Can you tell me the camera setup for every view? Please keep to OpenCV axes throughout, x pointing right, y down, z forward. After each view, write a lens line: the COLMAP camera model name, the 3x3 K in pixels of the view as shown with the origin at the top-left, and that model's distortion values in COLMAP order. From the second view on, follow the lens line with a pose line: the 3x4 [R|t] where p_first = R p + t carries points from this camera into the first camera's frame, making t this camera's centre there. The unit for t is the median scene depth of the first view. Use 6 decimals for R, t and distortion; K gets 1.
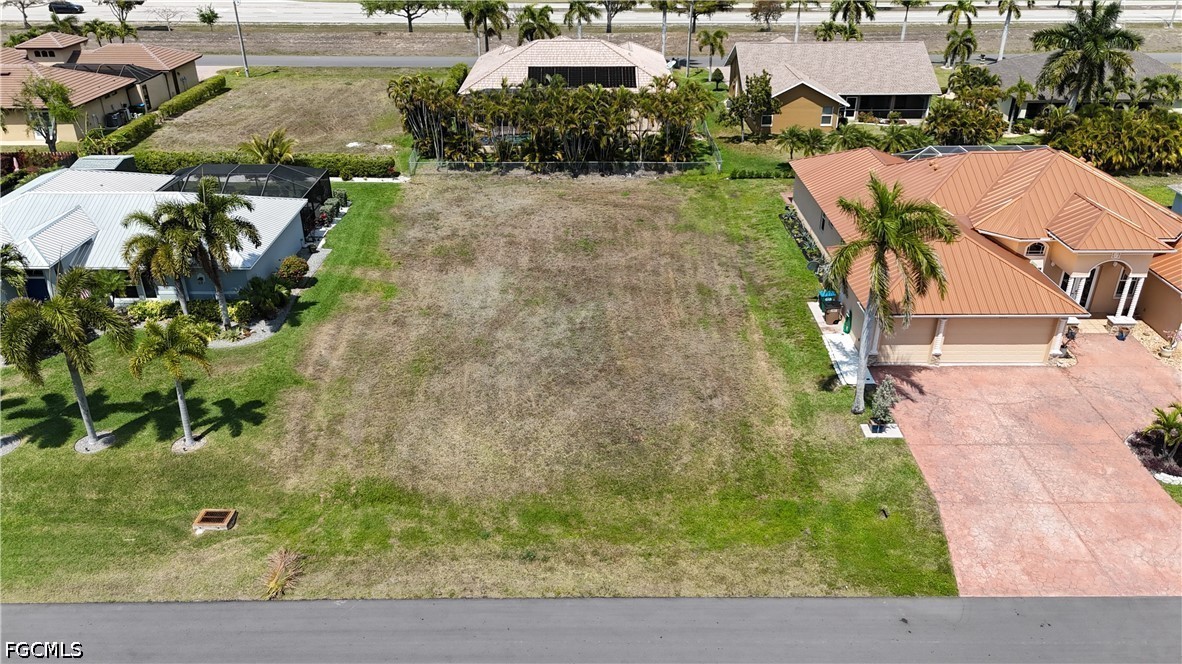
lens RADIAL K [[867.0, 0, 593.9], [0, 867.0, 333.7], [0, 0, 1]] dist [0.050572, -0.045576]
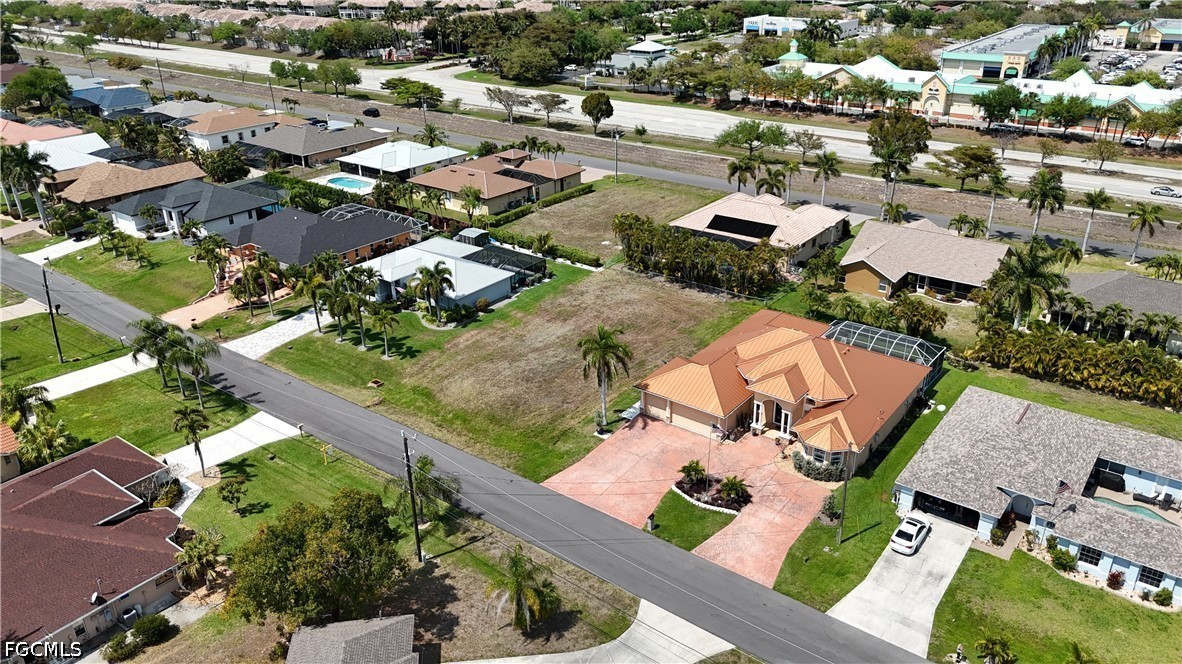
lens RADIAL K [[867.0, 0, 595.4], [0, 867.0, 338.0], [0, 0, 1]] dist [0.050572, -0.045576]
pose [[0.794050, 0.248669, -0.554660, 1.196969], [-0.272731, 0.961237, 0.040507, -0.169172], [0.543233, 0.119109, 0.831090, -0.697755]]
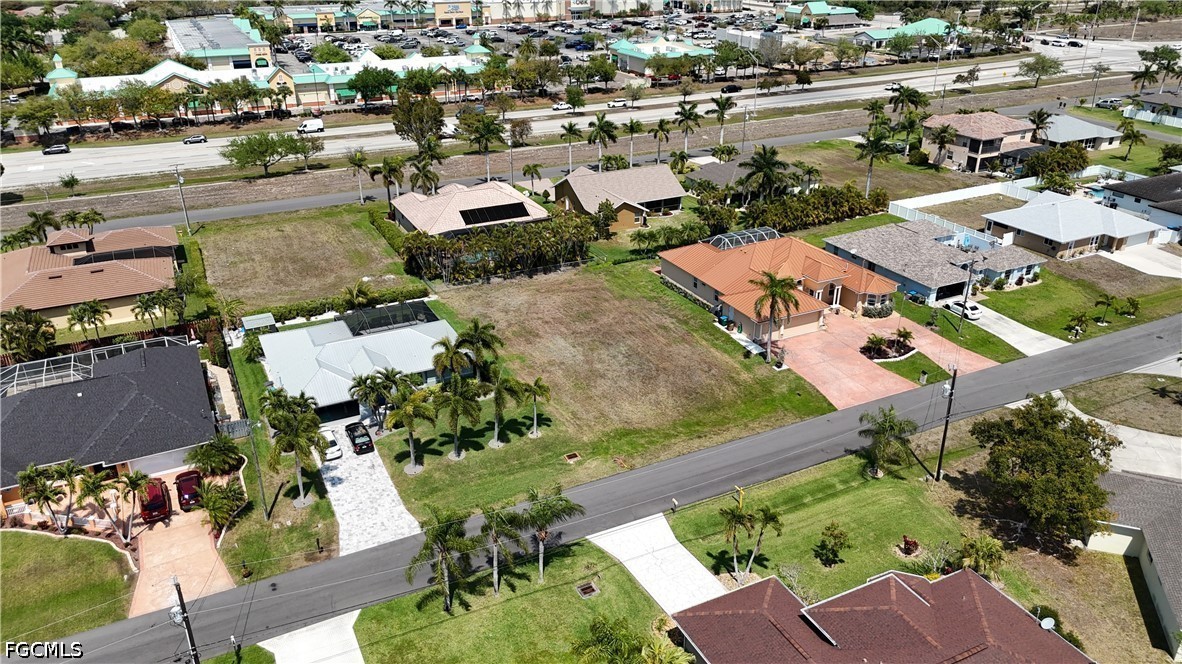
lens RADIAL K [[867.0, 0, 582.3], [0, 867.0, 336.6], [0, 0, 1]] dist [0.050572, -0.045576]
pose [[0.901551, -0.190244, 0.388603, -0.921518], [0.205299, 0.978695, 0.002840, -0.079808], [-0.380864, 0.077219, 0.921401, -0.880762]]
